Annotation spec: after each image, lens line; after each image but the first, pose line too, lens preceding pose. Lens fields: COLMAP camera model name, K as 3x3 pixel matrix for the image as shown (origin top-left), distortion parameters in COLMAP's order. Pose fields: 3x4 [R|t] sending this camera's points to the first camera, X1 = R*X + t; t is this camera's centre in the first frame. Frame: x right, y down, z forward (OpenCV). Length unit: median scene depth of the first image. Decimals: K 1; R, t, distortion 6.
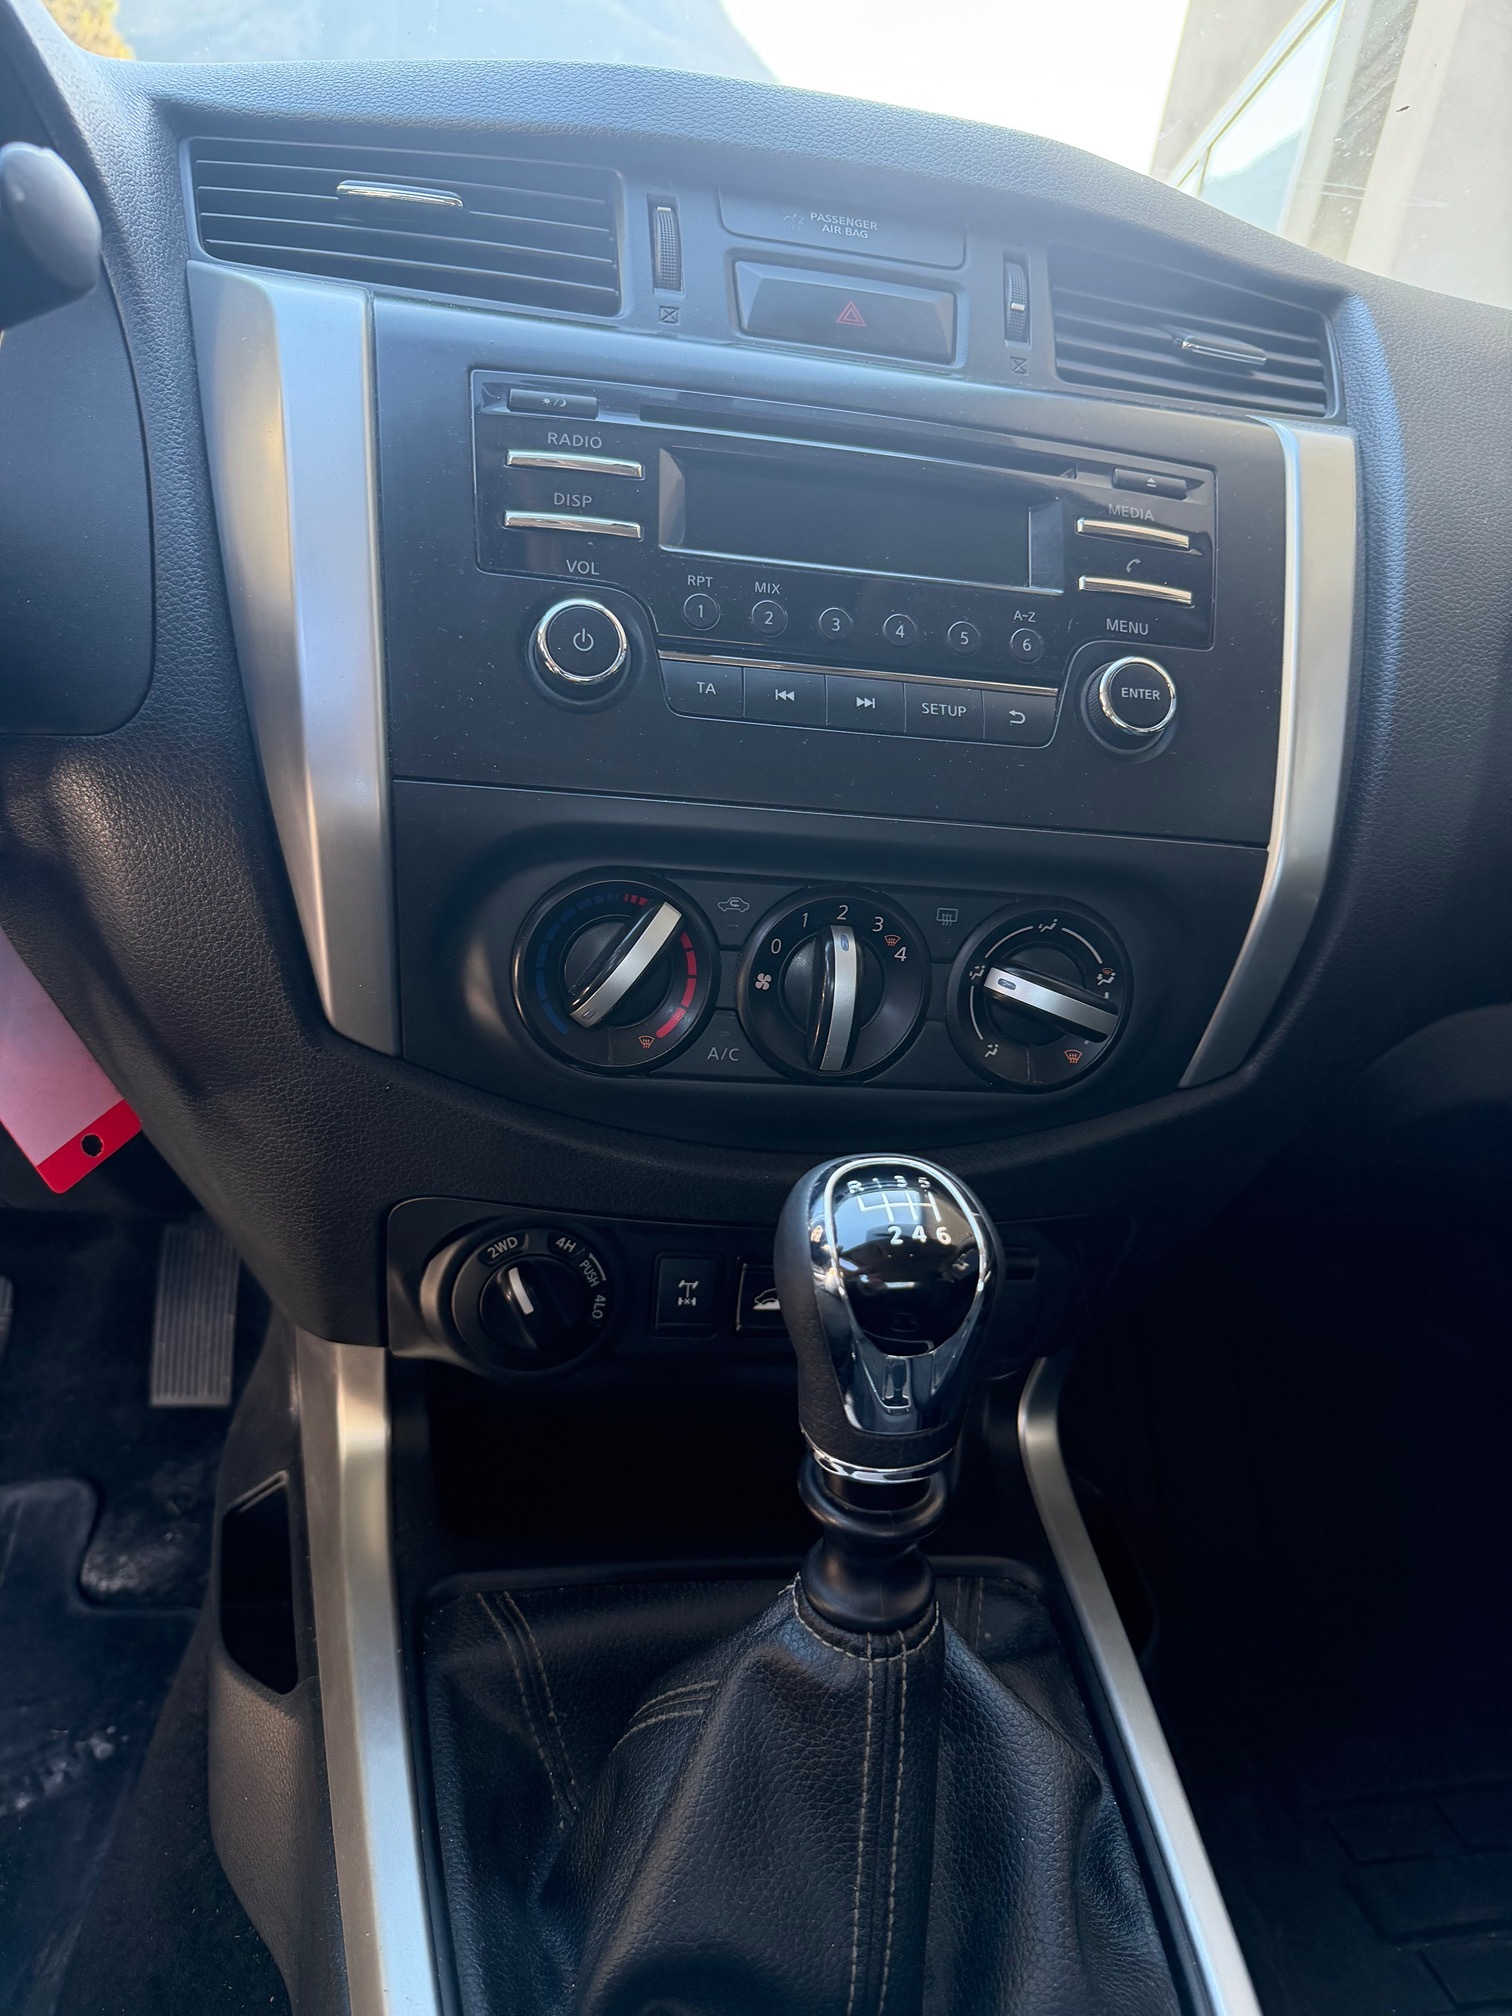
lens RADIAL K [[1422.6, 0, 756.0], [0, 1422.6, 1008.0], [0, 0, 1]] dist [-0.013695, -0.002573]
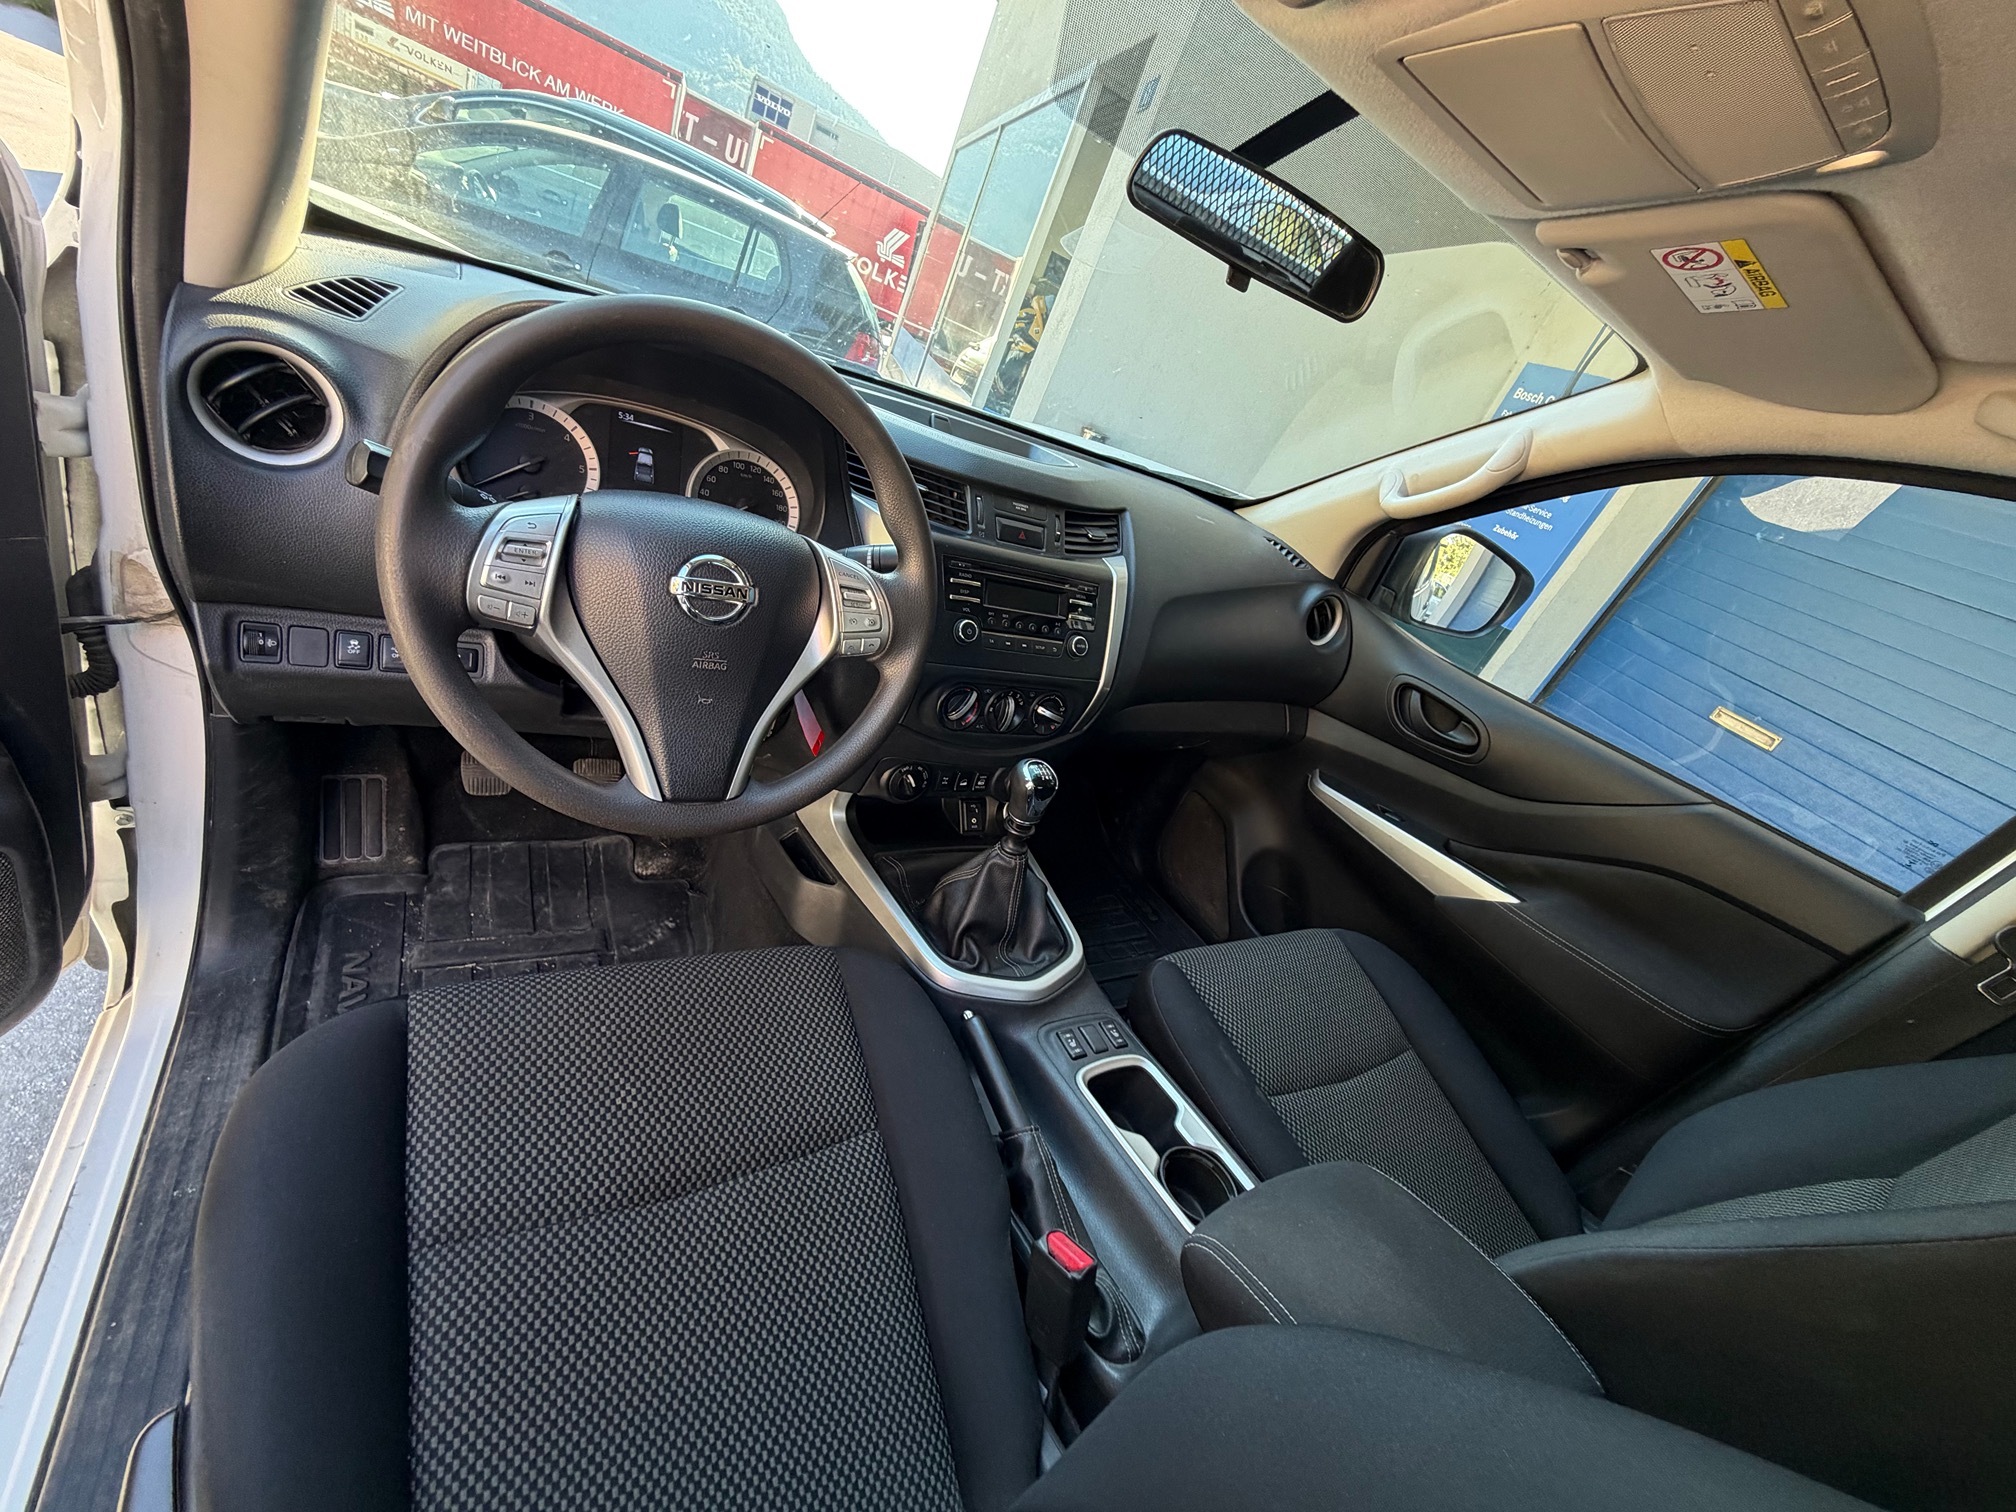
lens RADIAL K [[806.5, 0, 1008.0], [0, 806.5, 756.0], [0, 0, 1]] dist [-0.004945, 0.000390]
pose [[0.914866, 0.018979, 0.403311, -0.832885], [-0.108073, 0.973956, 0.199321, -0.336421], [-0.389024, -0.225940, 0.893091, -1.060406]]
